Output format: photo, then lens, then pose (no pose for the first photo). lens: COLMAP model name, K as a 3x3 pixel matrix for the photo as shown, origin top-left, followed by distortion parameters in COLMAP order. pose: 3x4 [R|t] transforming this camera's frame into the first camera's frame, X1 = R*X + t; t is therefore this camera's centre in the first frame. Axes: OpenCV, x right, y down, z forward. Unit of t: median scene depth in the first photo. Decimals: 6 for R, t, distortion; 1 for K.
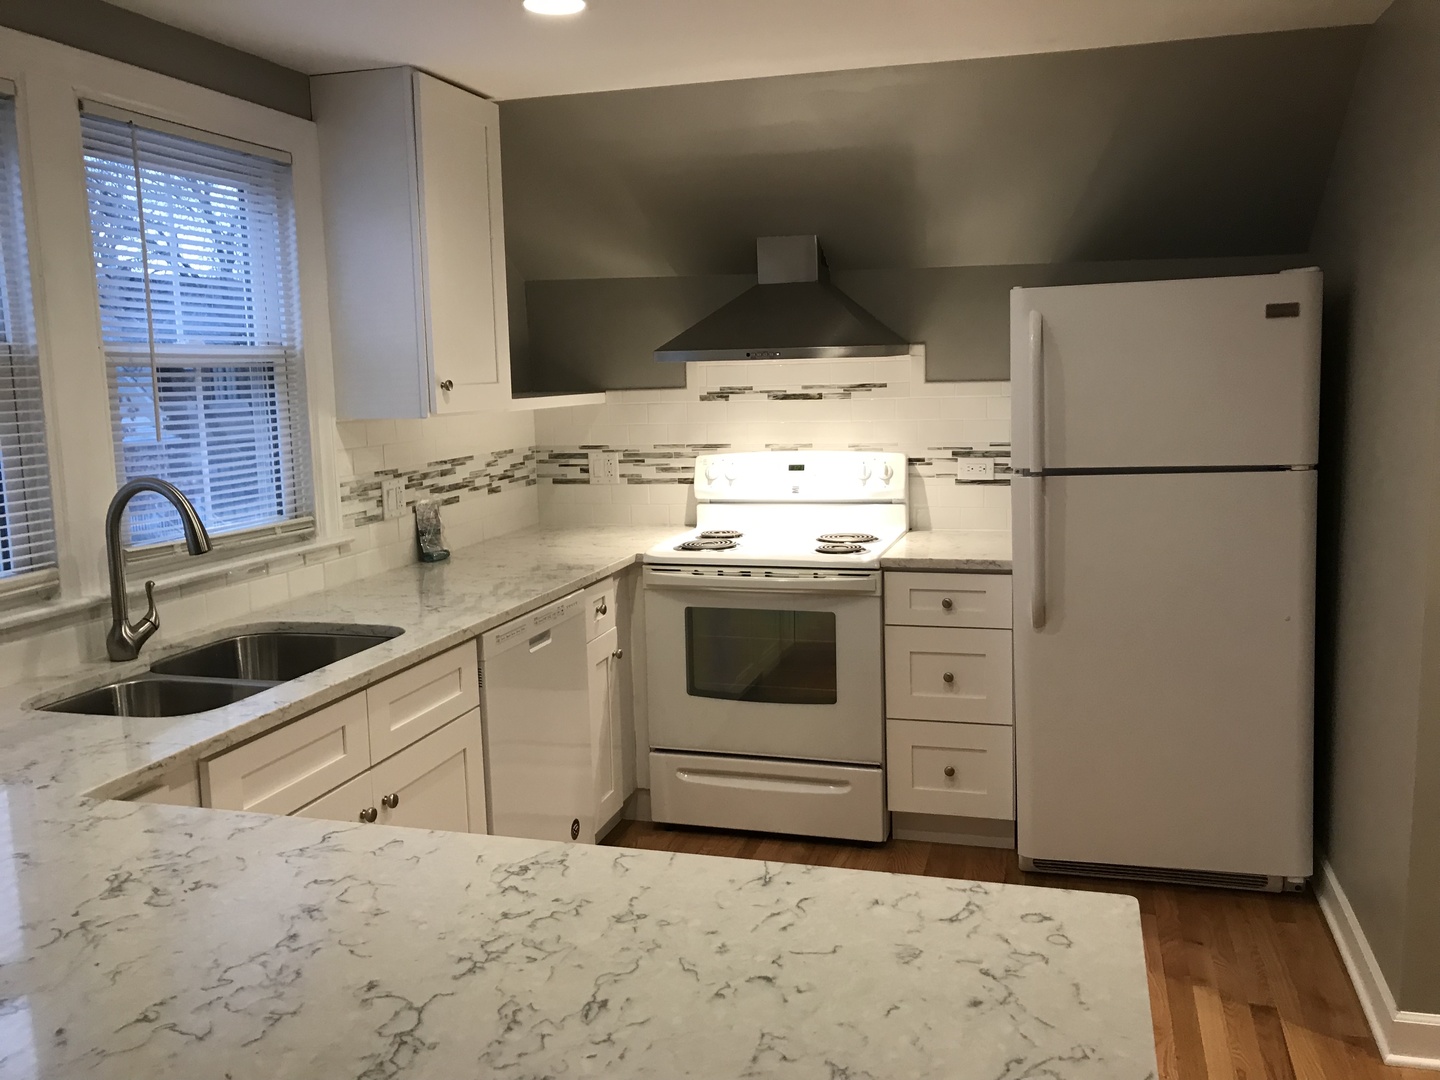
lens RADIAL K [[1181.5, 0, 718.6], [0, 1181.5, 512.3], [0, 0, 1]] dist [0.087162, -0.162823]
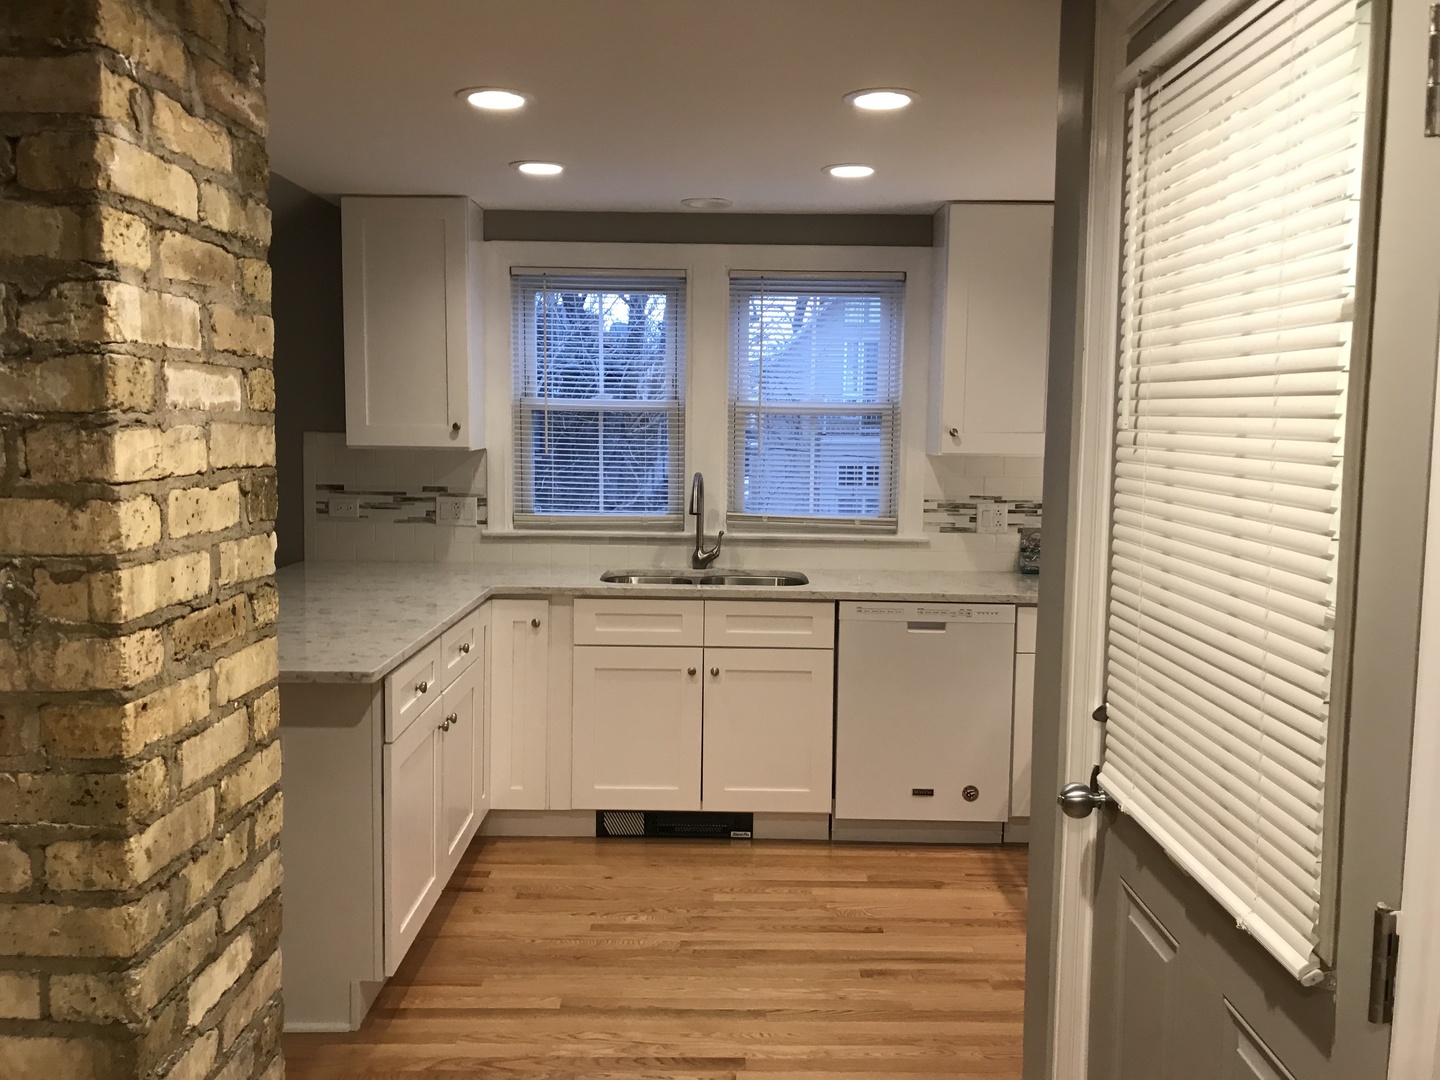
lens RADIAL K [[1181.5, 0, 718.6], [0, 1181.5, 512.3], [0, 0, 1]] dist [0.087162, -0.162823]
pose [[0.290151, 0.104215, -0.951289, 0.863707], [-0.135523, 0.988509, 0.066957, -0.063605], [0.947336, 0.109494, 0.300941, 0.316222]]
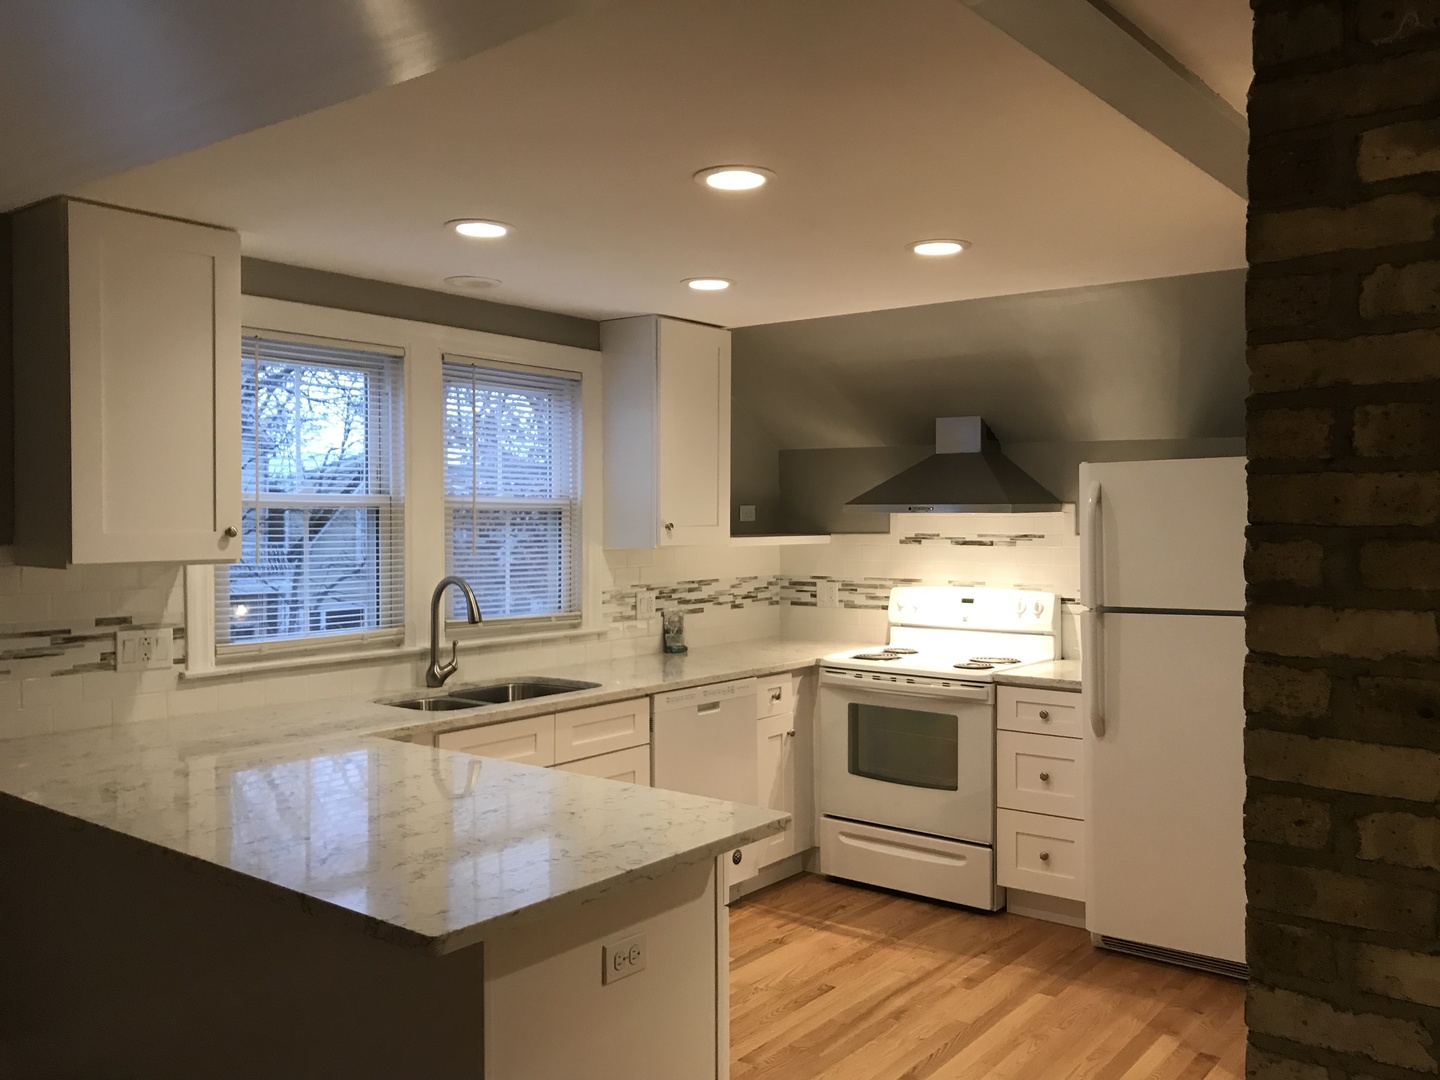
lens RADIAL K [[1181.5, 0, 718.6], [0, 1181.5, 512.3], [0, 0, 1]] dist [0.087162, -0.162823]
pose [[0.929569, 0.023734, -0.367883, 0.313597], [-0.067585, 0.991984, -0.106775, 0.022538], [0.362399, 0.124118, 0.923722, -0.270768]]
